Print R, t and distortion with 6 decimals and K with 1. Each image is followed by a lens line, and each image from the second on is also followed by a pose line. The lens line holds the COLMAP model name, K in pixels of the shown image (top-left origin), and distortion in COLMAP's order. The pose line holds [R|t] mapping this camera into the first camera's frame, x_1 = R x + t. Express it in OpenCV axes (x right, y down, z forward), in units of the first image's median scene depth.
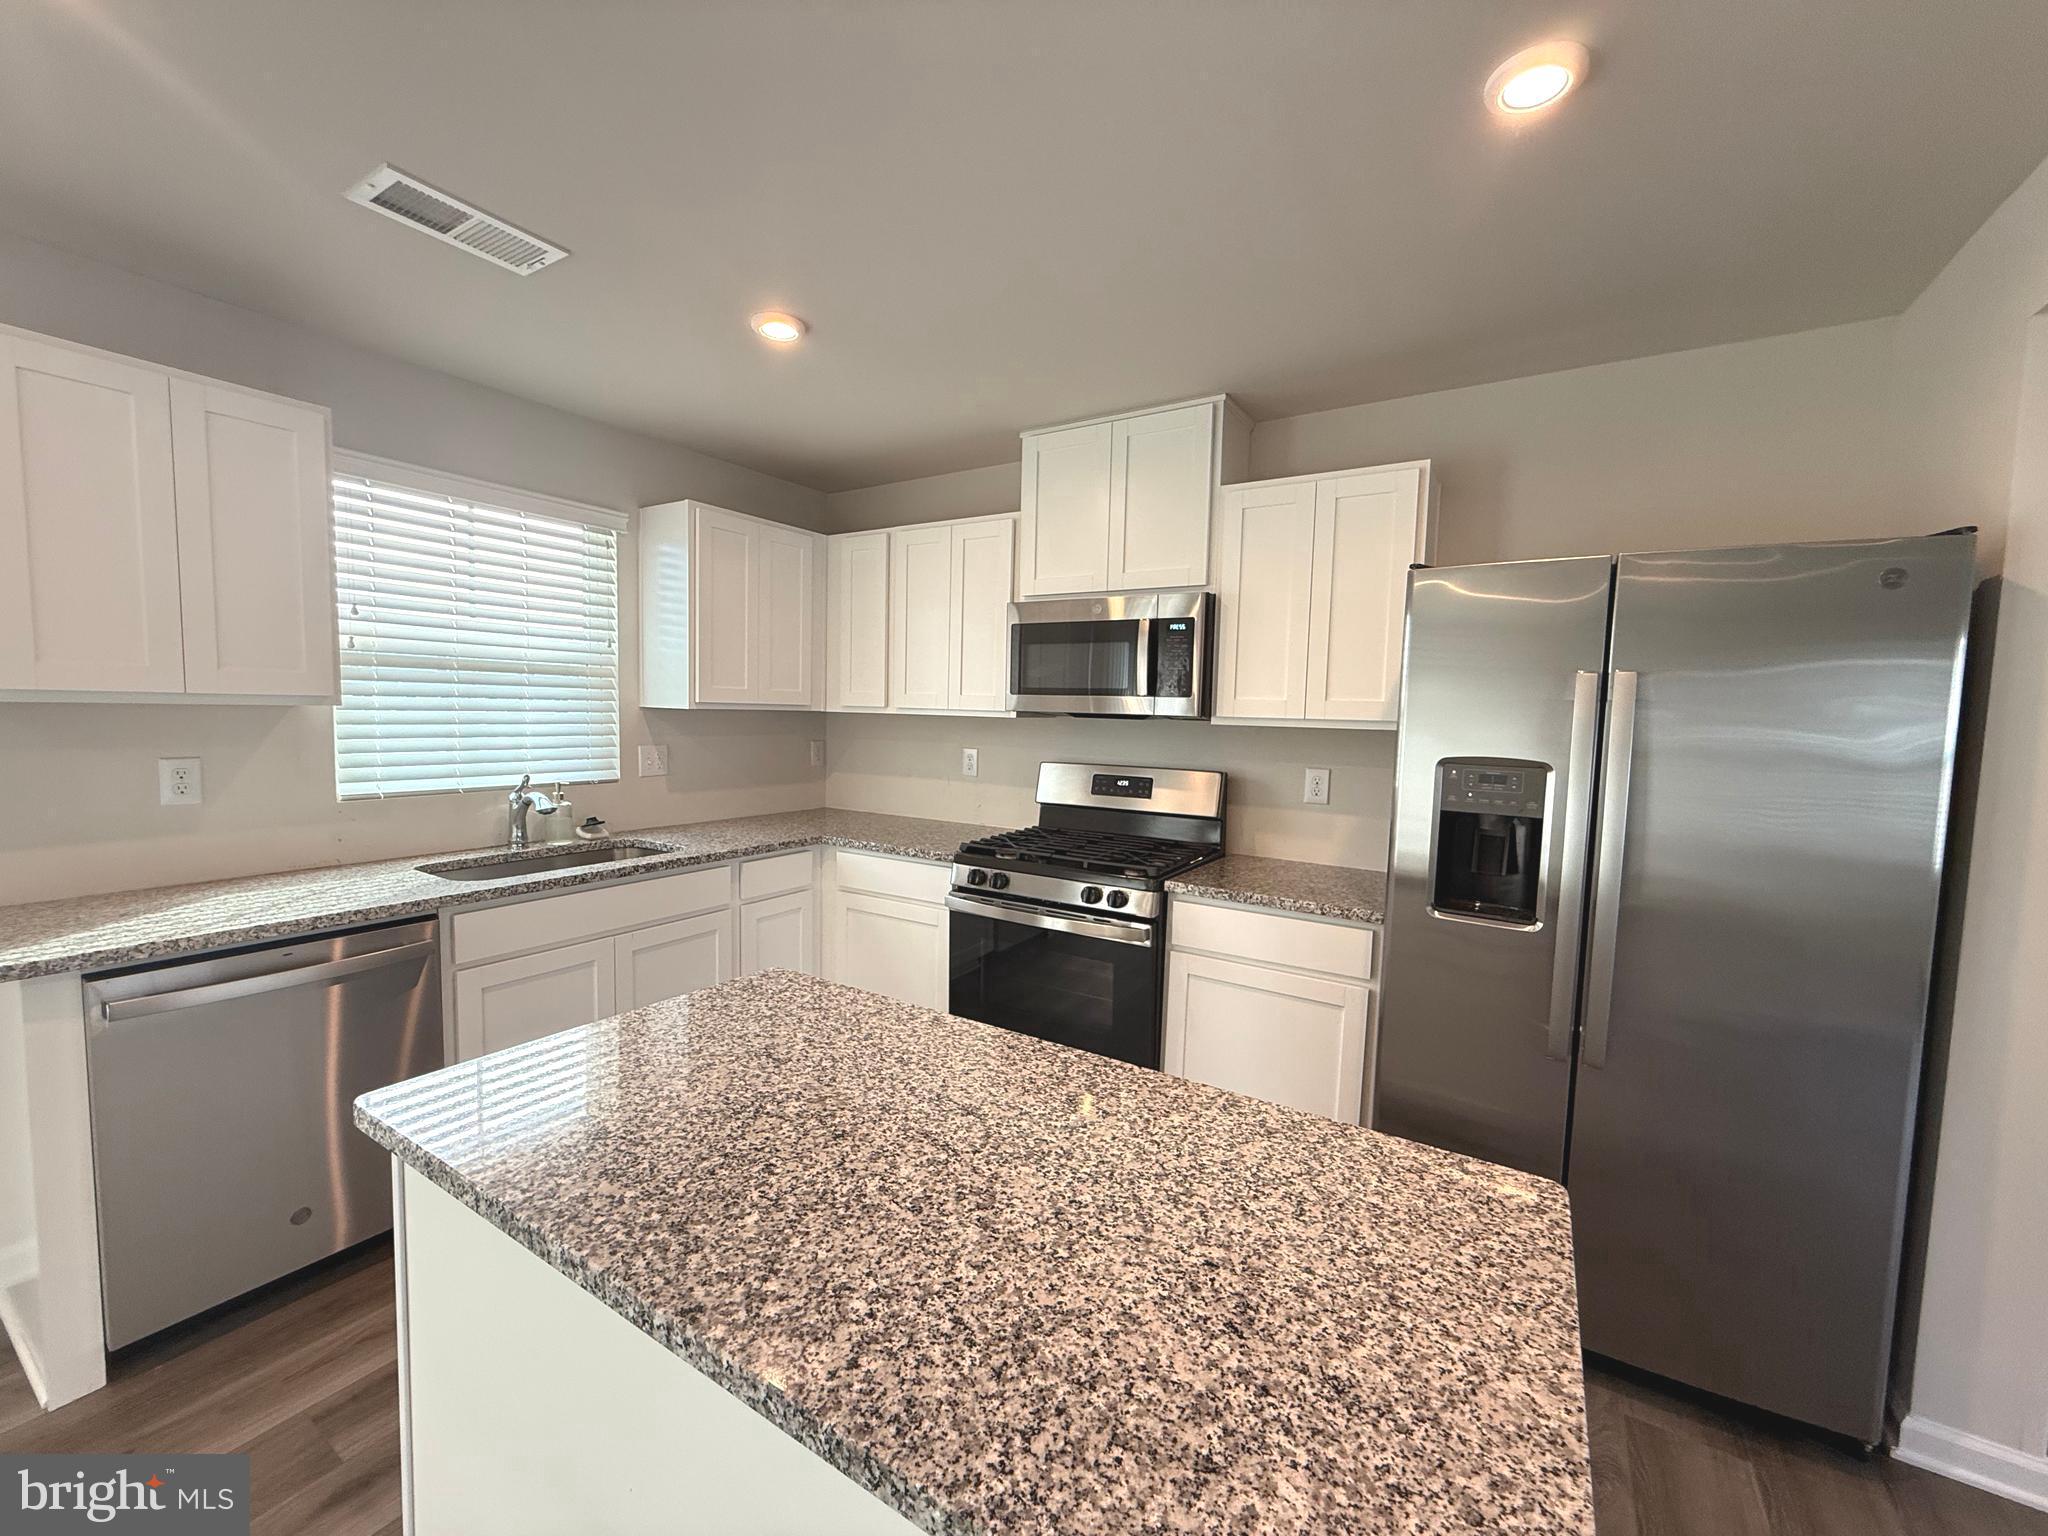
lens RADIAL K [[816.5, 0, 1018.4], [0, 816.5, 773.0], [0, 0, 1]] dist [0.000271, -0.000722]
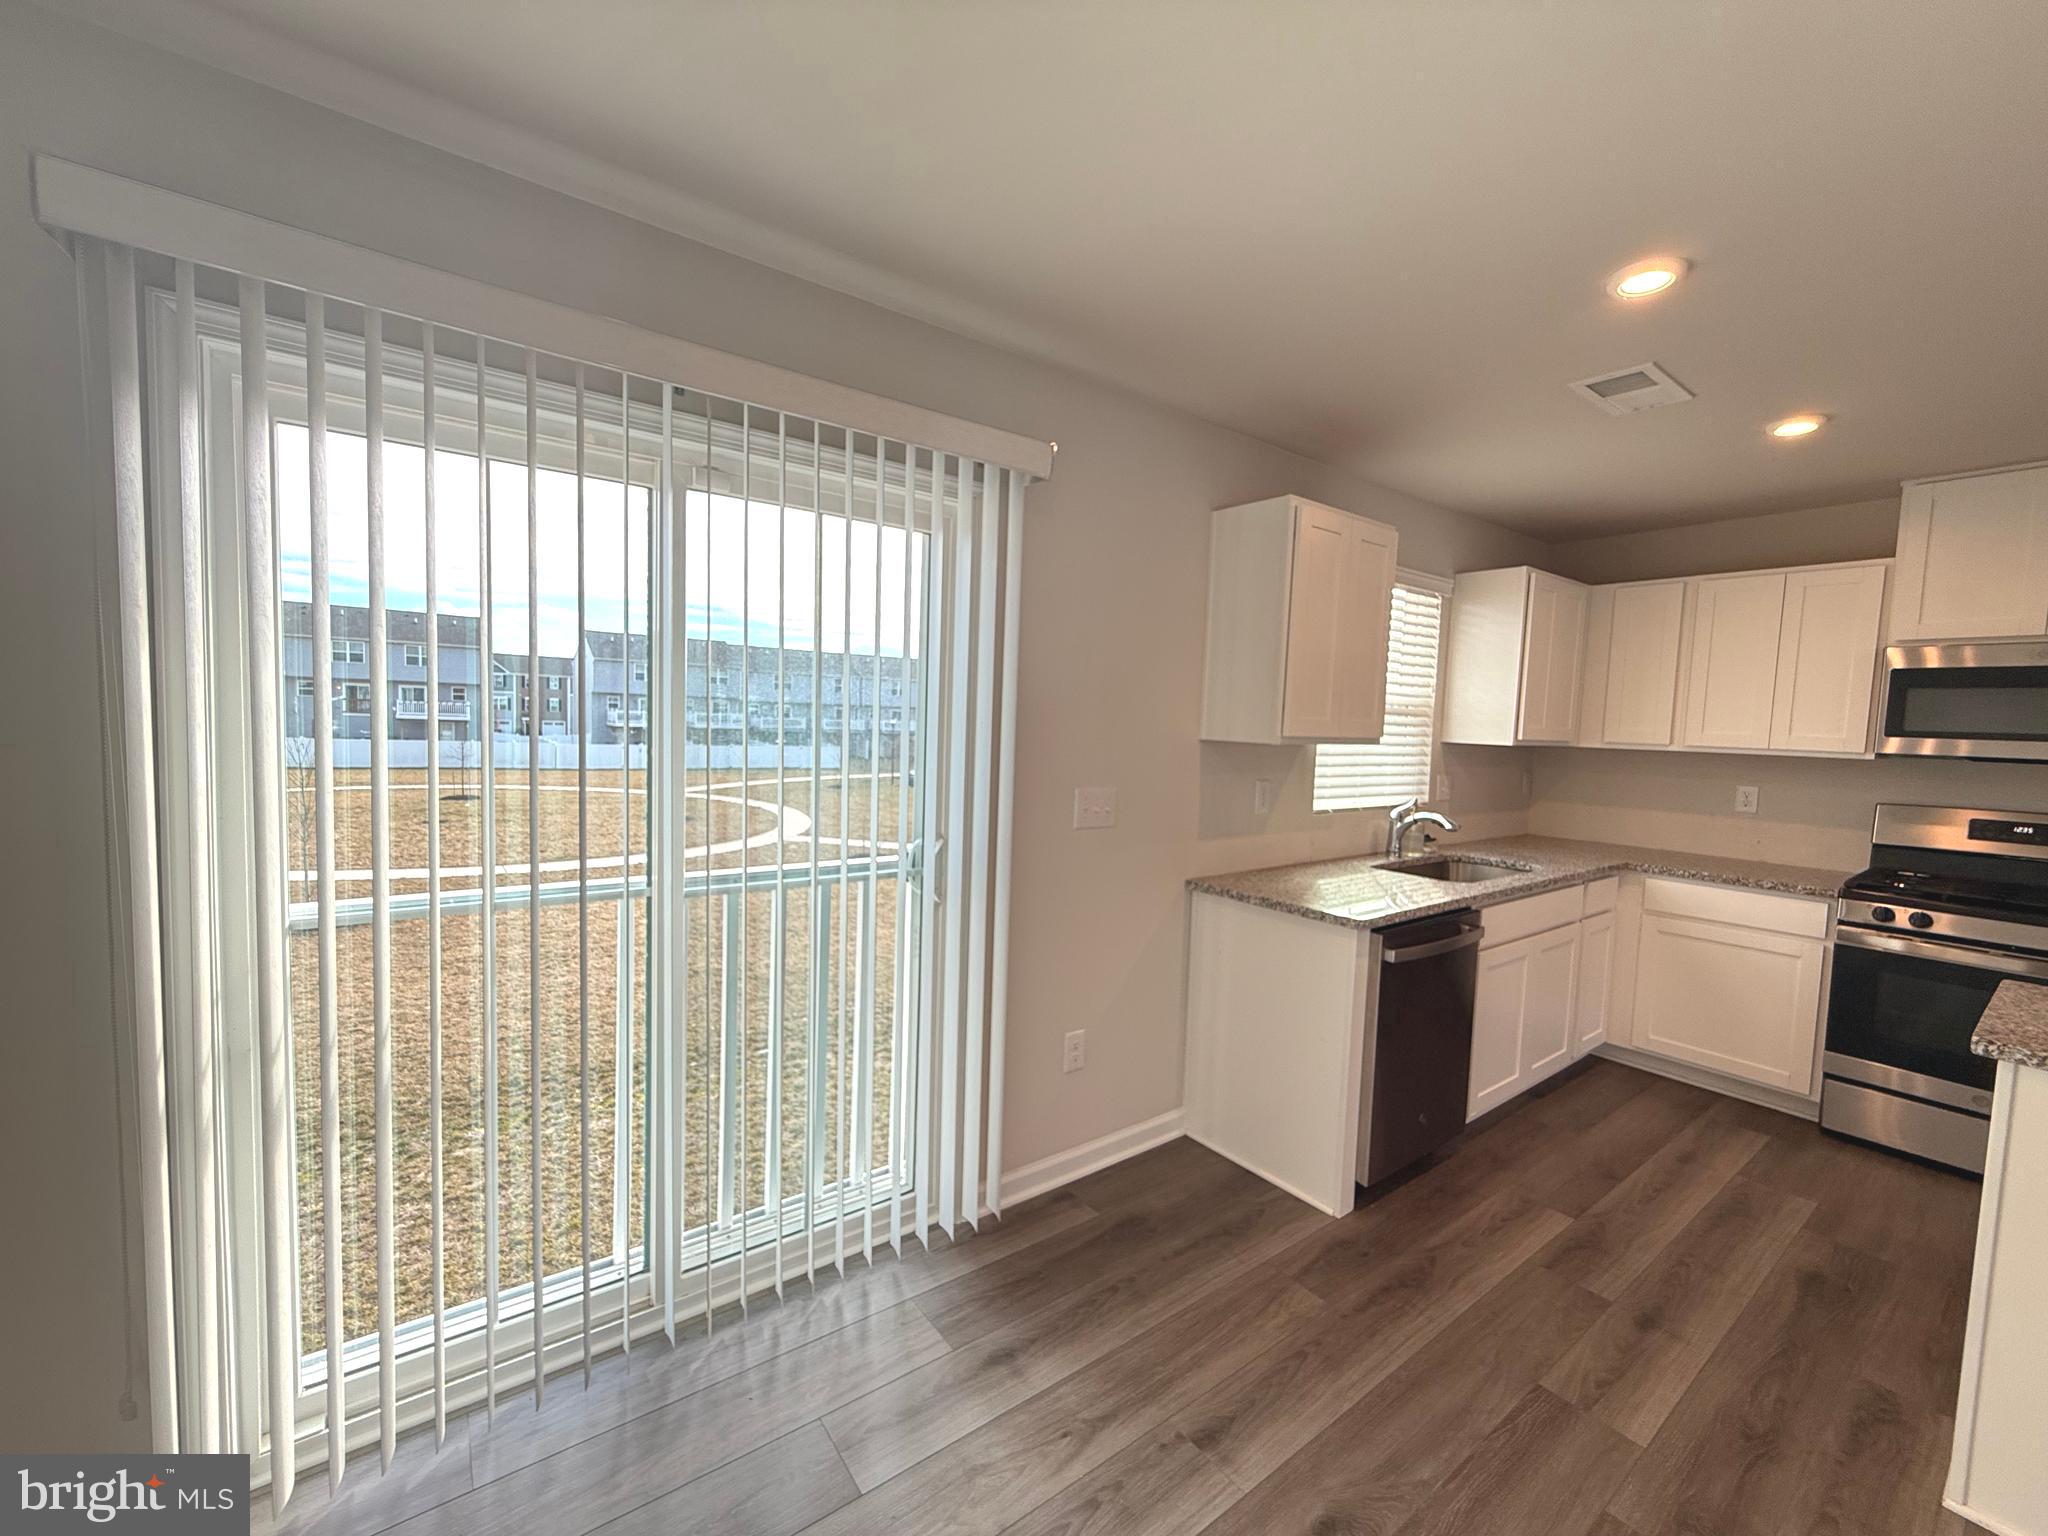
lens RADIAL K [[816.5, 0, 1020.9], [0, 816.5, 772.5], [0, 0, 1]] dist [0.000271, -0.000722]
pose [[0.933873, 0.031004, -0.356258, -0.727142], [-0.039010, 0.999122, -0.015306, 0.005979], [0.355470, 0.028191, 0.934262, -0.374033]]
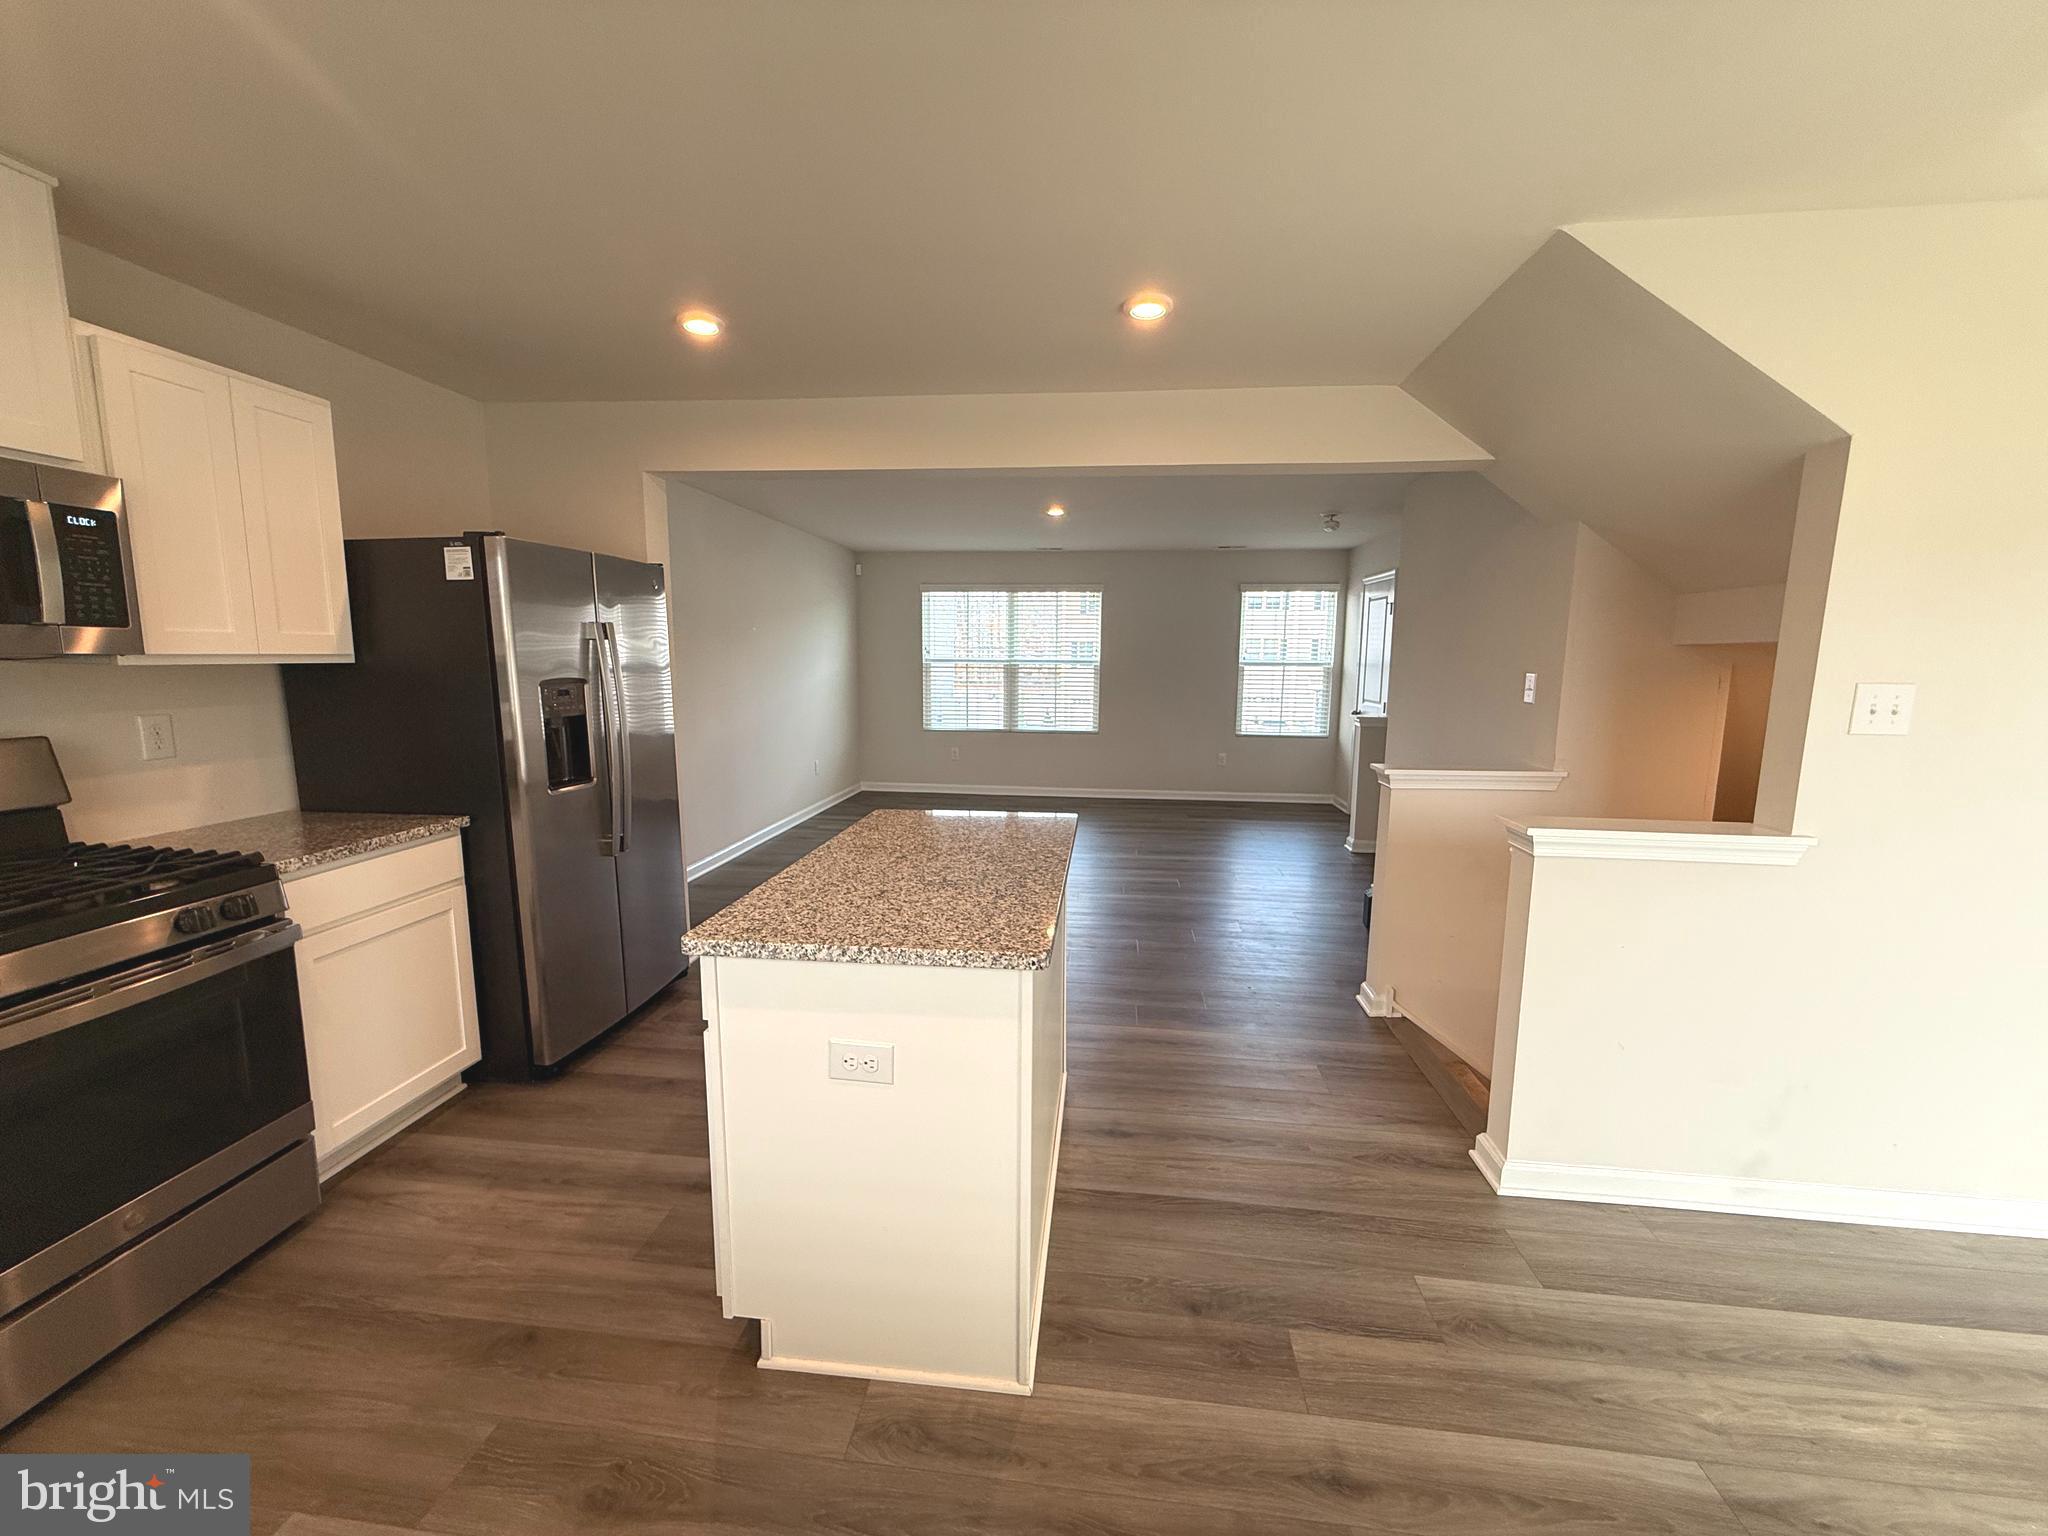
lens RADIAL K [[816.5, 0, 1019.1], [0, 816.5, 777.2], [0, 0, 1]] dist [0.000271, -0.000722]
pose [[-0.438000, -0.161514, 0.884347, -0.753131], [0.051926, 0.977540, 0.204252, -0.068750], [-0.897474, 0.135383, -0.419776, 0.603493]]
